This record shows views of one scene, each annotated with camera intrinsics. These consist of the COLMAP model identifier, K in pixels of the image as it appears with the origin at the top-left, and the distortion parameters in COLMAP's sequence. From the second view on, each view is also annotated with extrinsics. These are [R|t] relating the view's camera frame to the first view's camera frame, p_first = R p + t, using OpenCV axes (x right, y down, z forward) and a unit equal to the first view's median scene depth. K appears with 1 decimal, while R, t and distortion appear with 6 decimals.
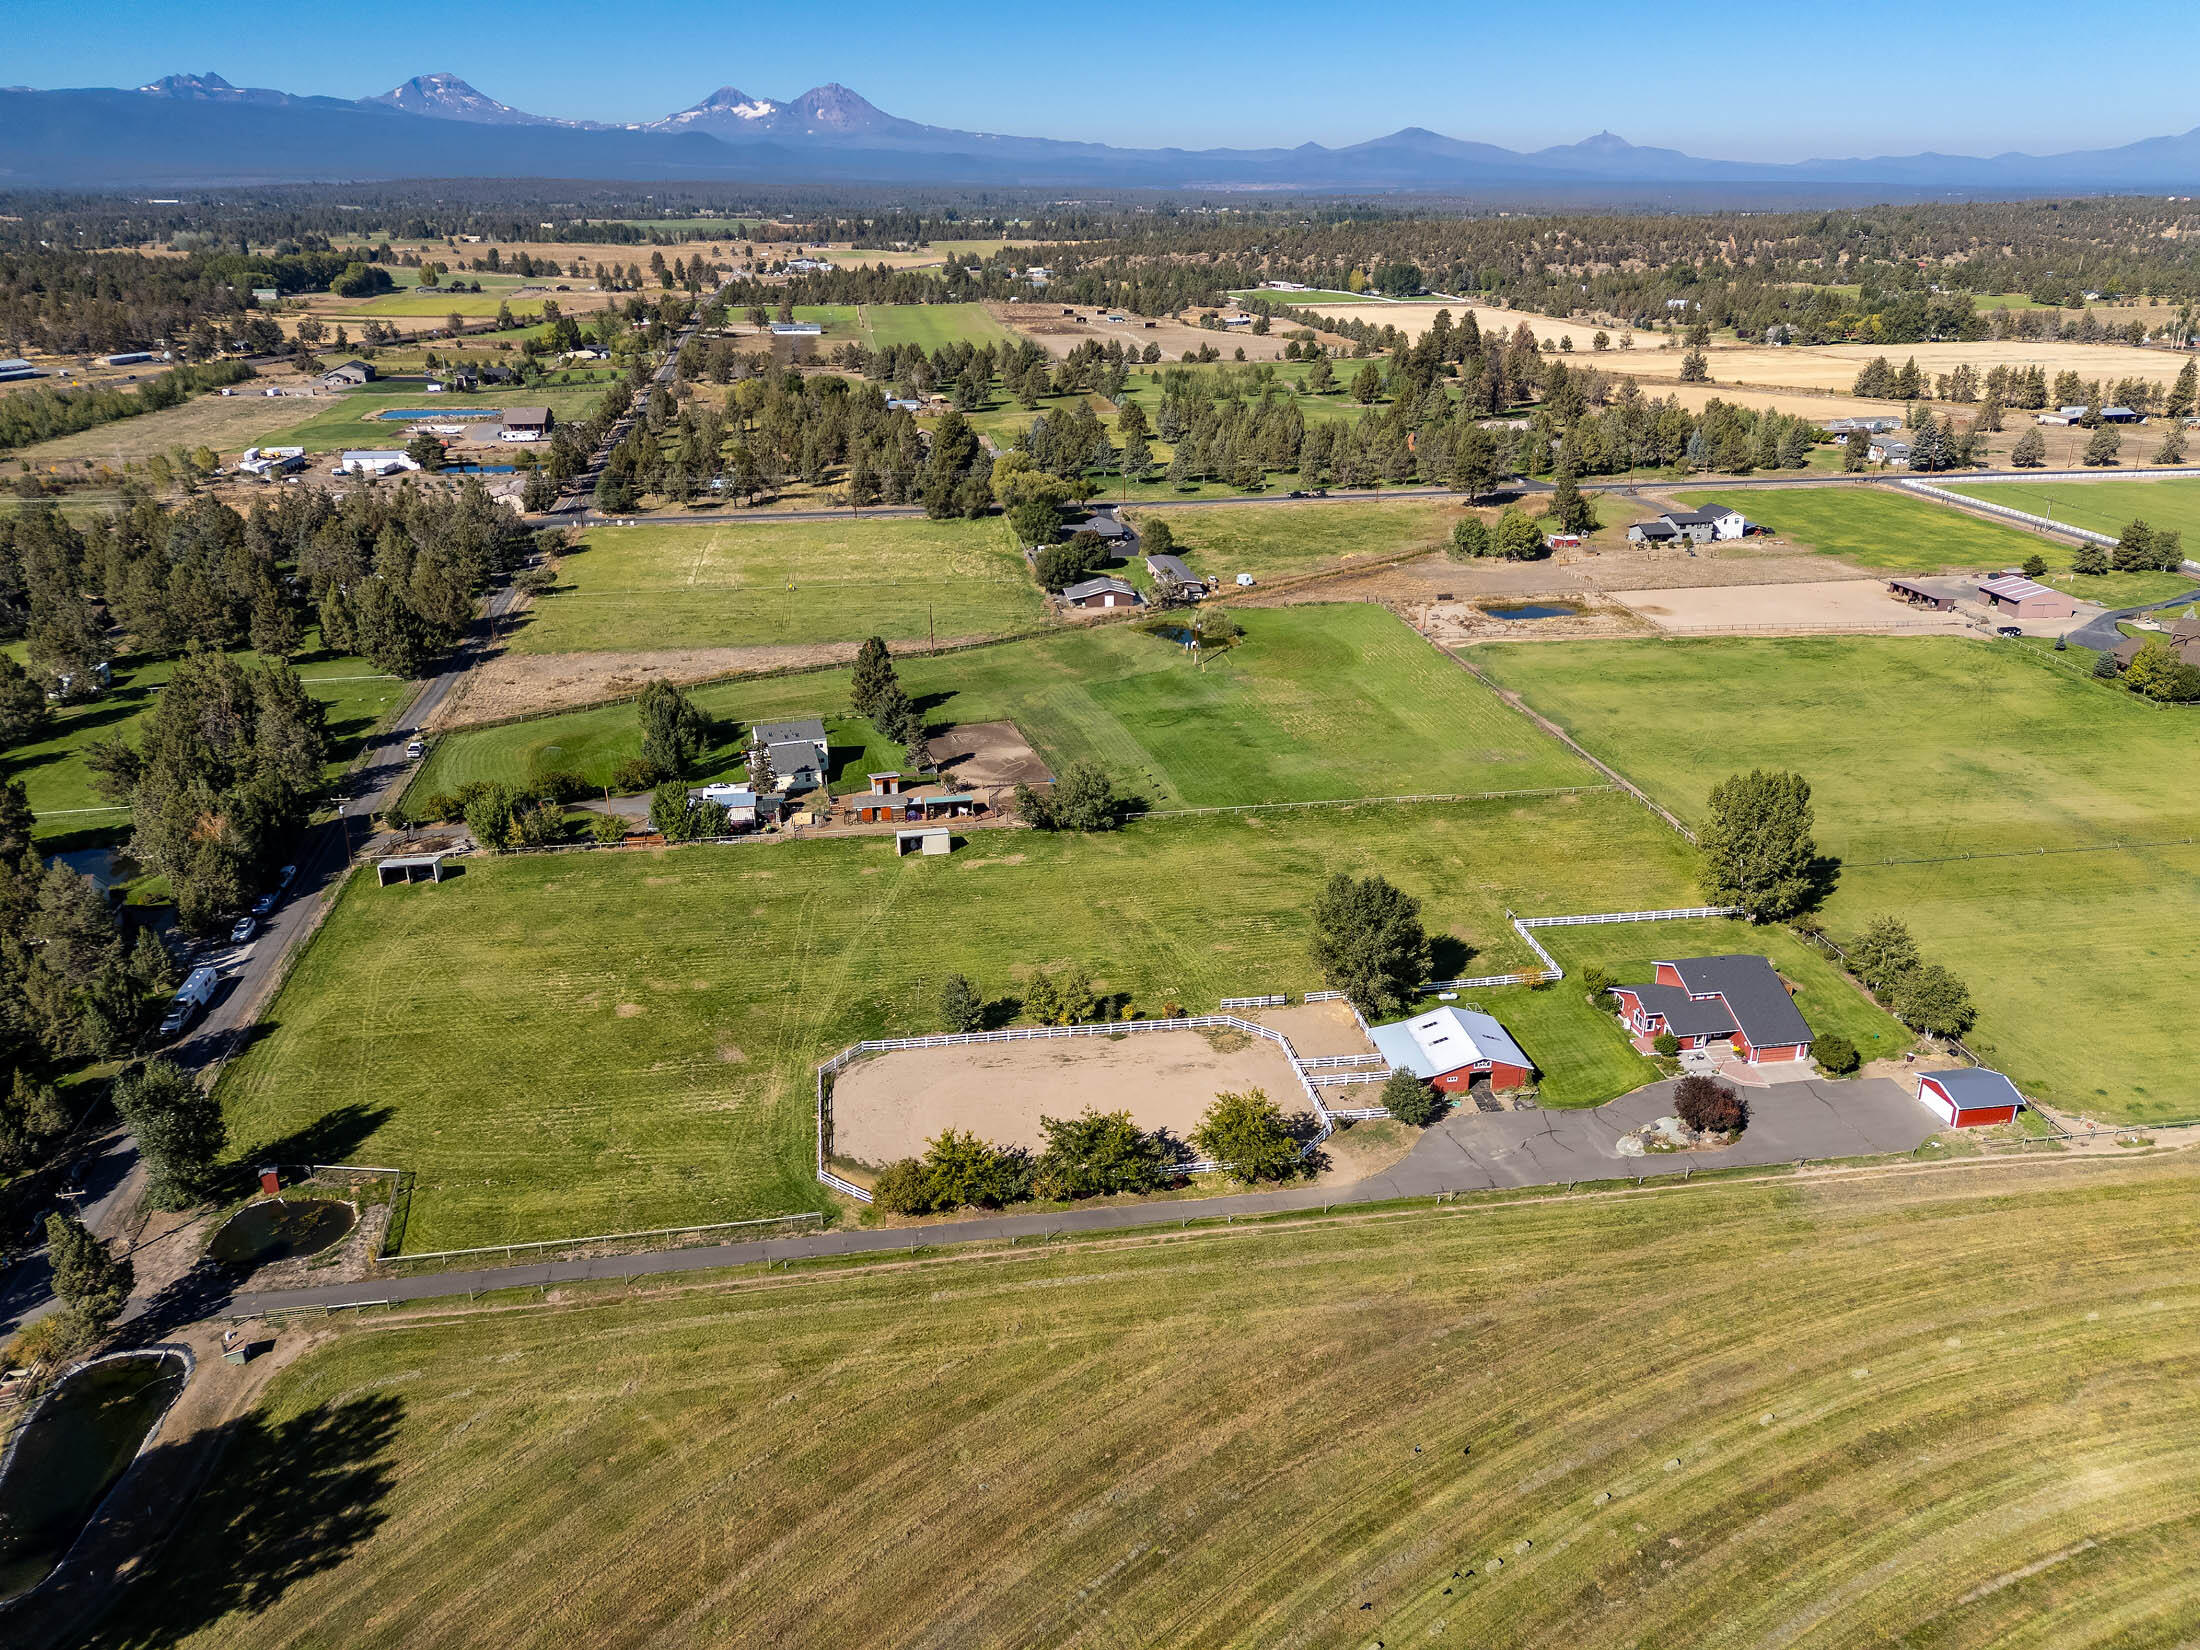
lens RADIAL K [[1615.8, 0, 1101.0], [0, 1615.8, 825.2], [0, 0, 1]] dist [0.063411, -0.043938]
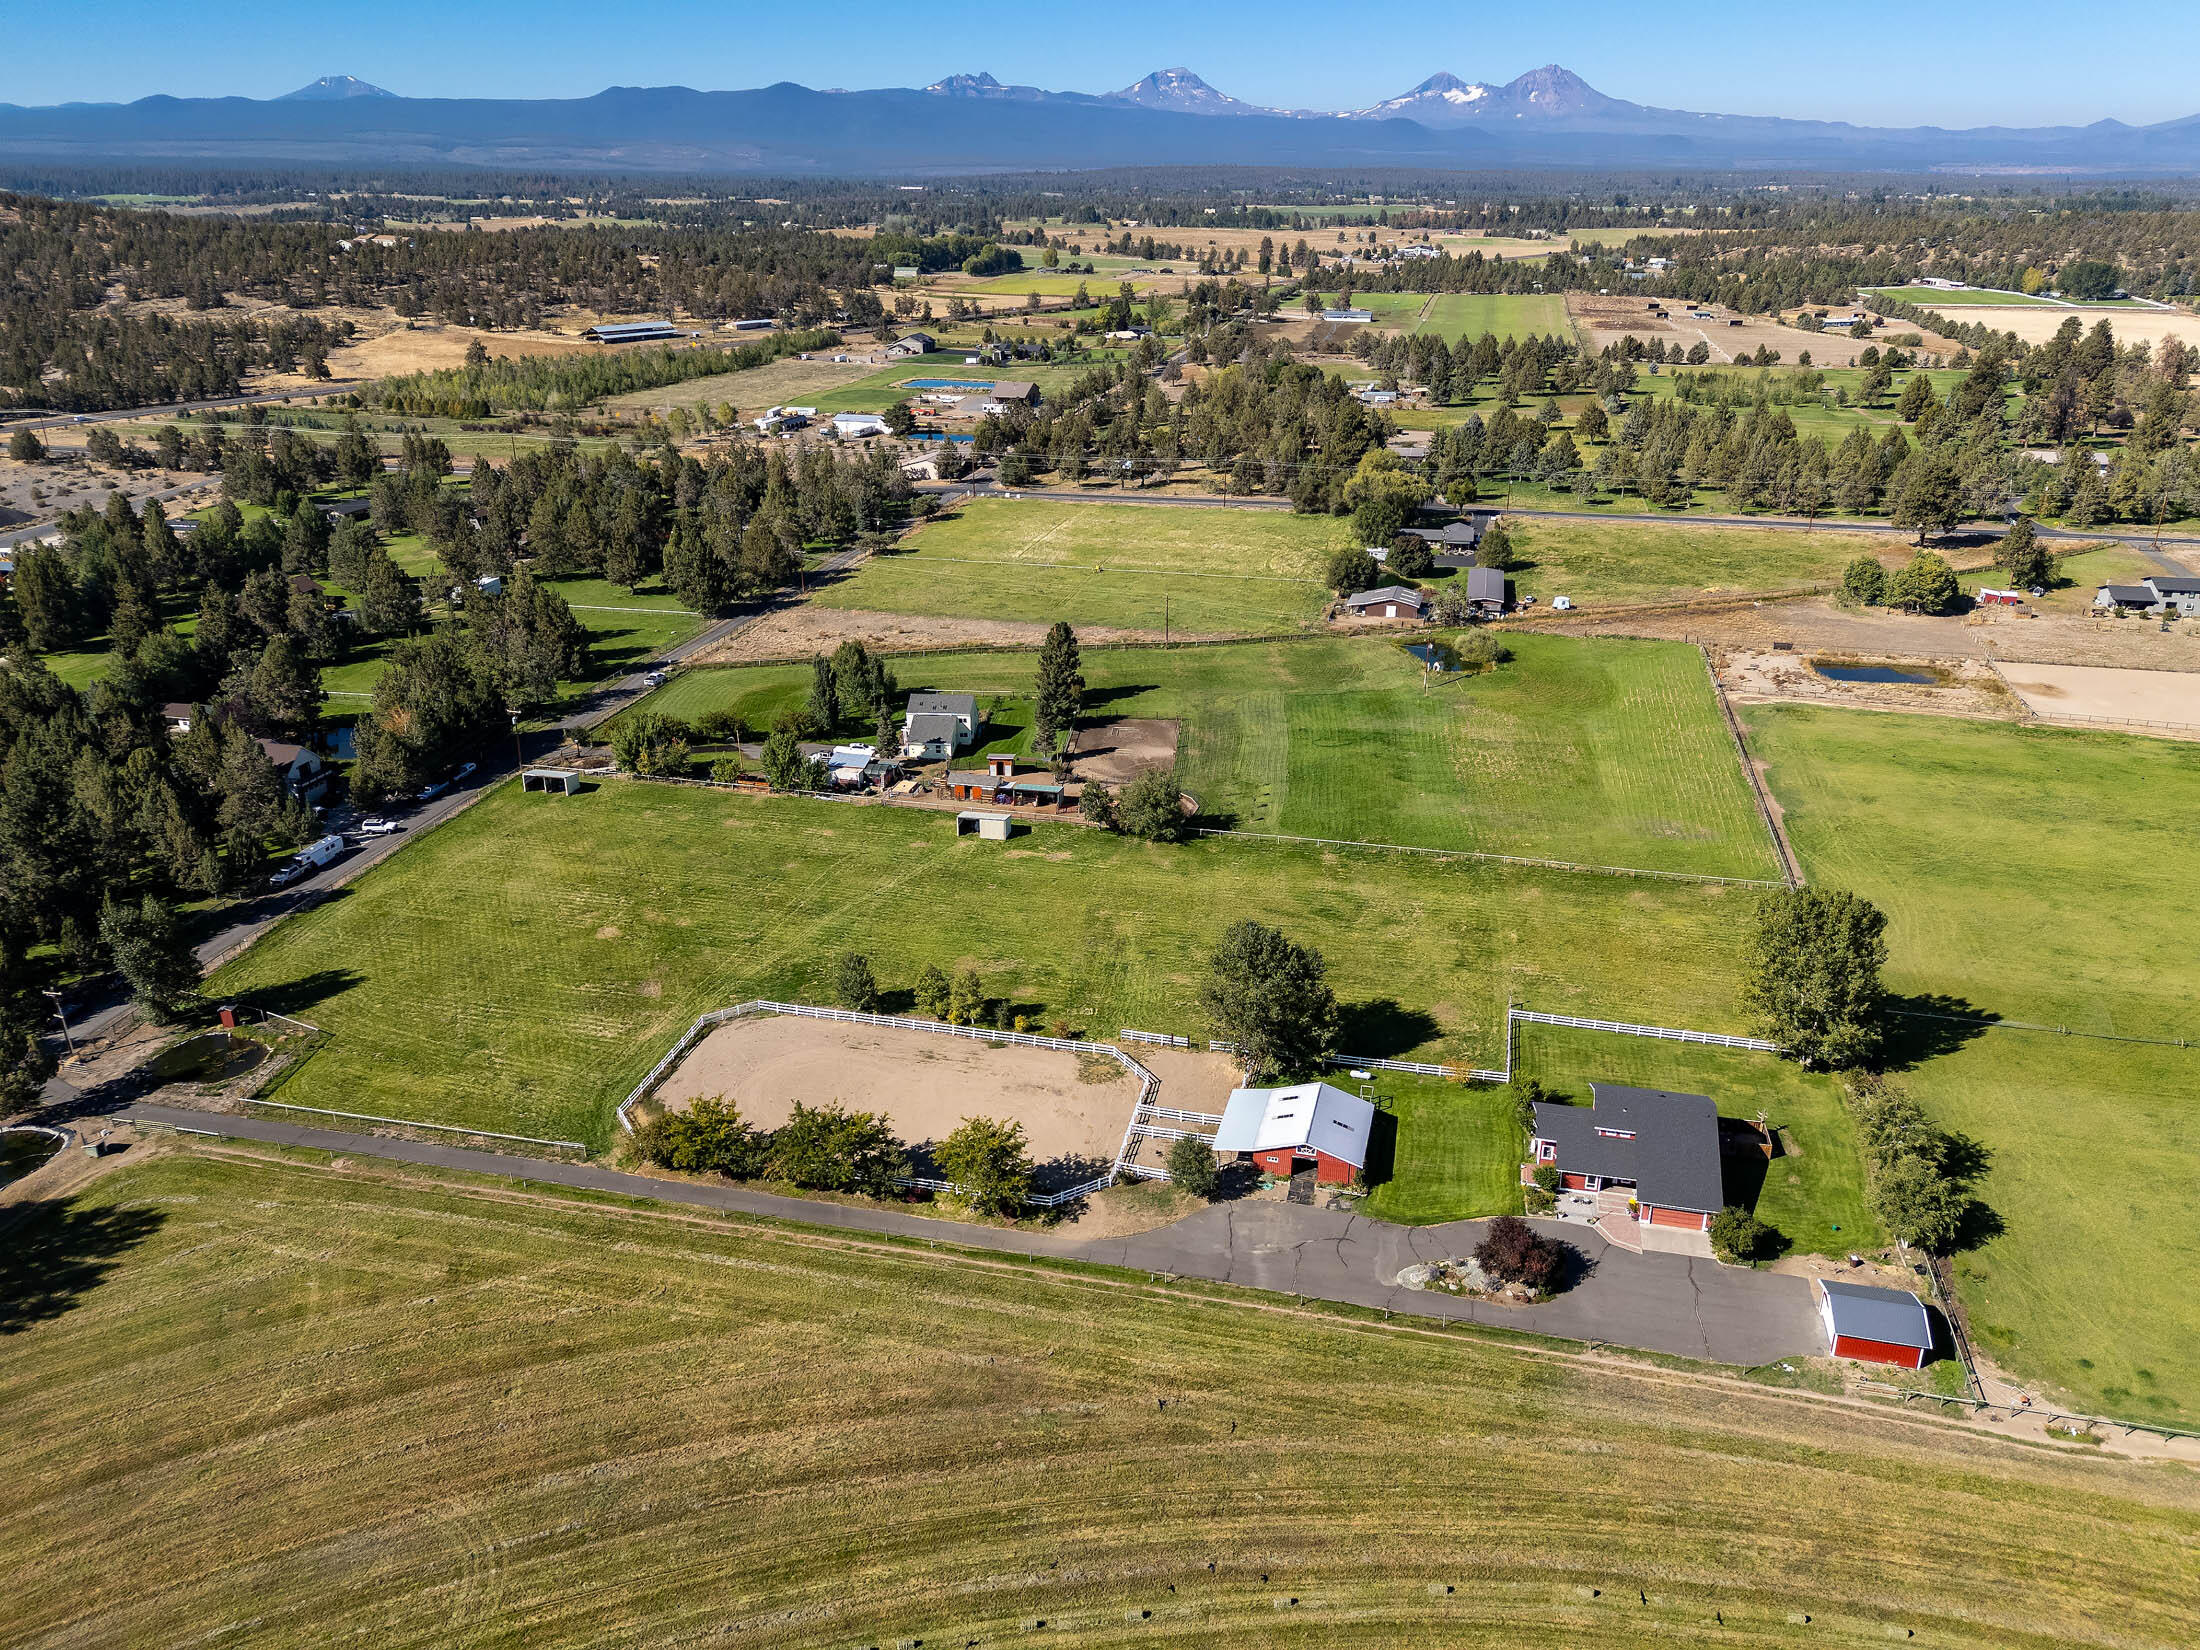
lens RADIAL K [[1618.4, 0, 1093.3], [0, 1618.4, 822.6], [0, 0, 1]] dist [0.061457, -0.049701]
pose [[0.922022, 0.148577, -0.357493, 0.303305], [-0.146466, 0.988660, 0.033139, -0.033538], [0.358363, 0.021806, 0.933328, 0.076651]]
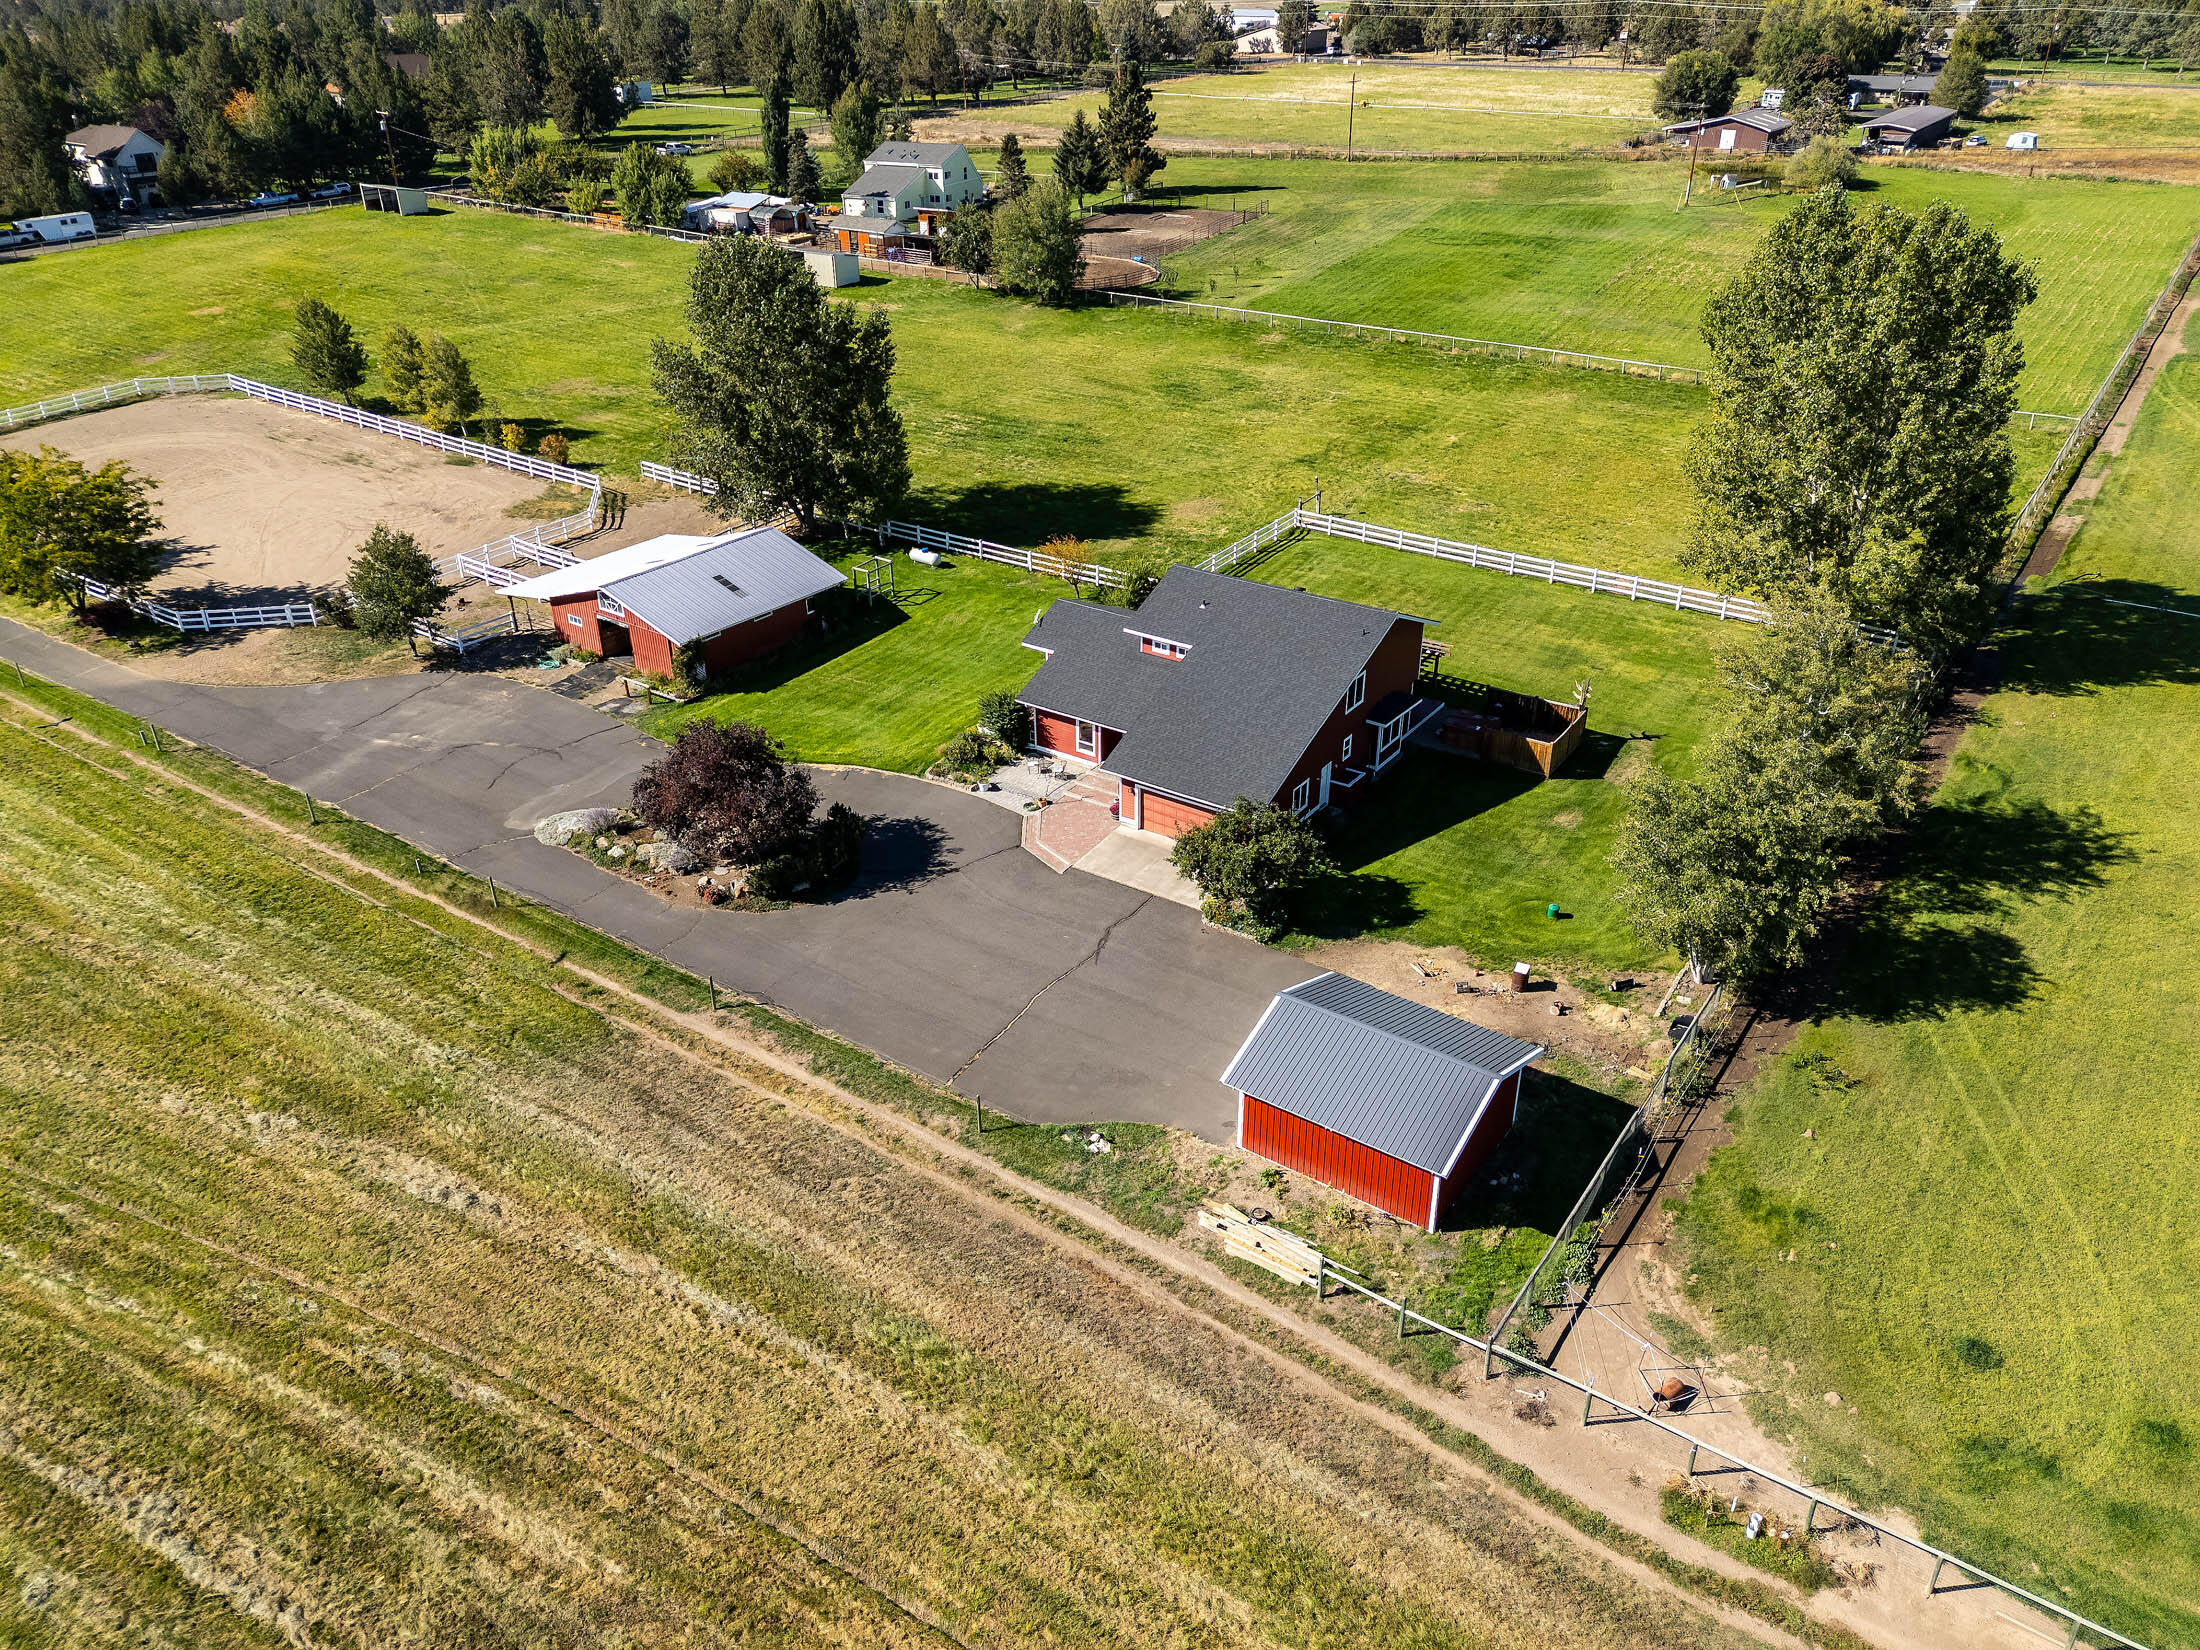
lens RADIAL K [[1615.8, 0, 1082.5], [0, 1615.8, 820.4], [0, 0, 1]] dist [0.063411, -0.043938]
pose [[0.711244, 0.336261, -0.617301, 0.464089], [-0.252574, 0.941767, 0.221995, 0.047581], [0.656001, -0.001978, 0.754757, 0.526066]]
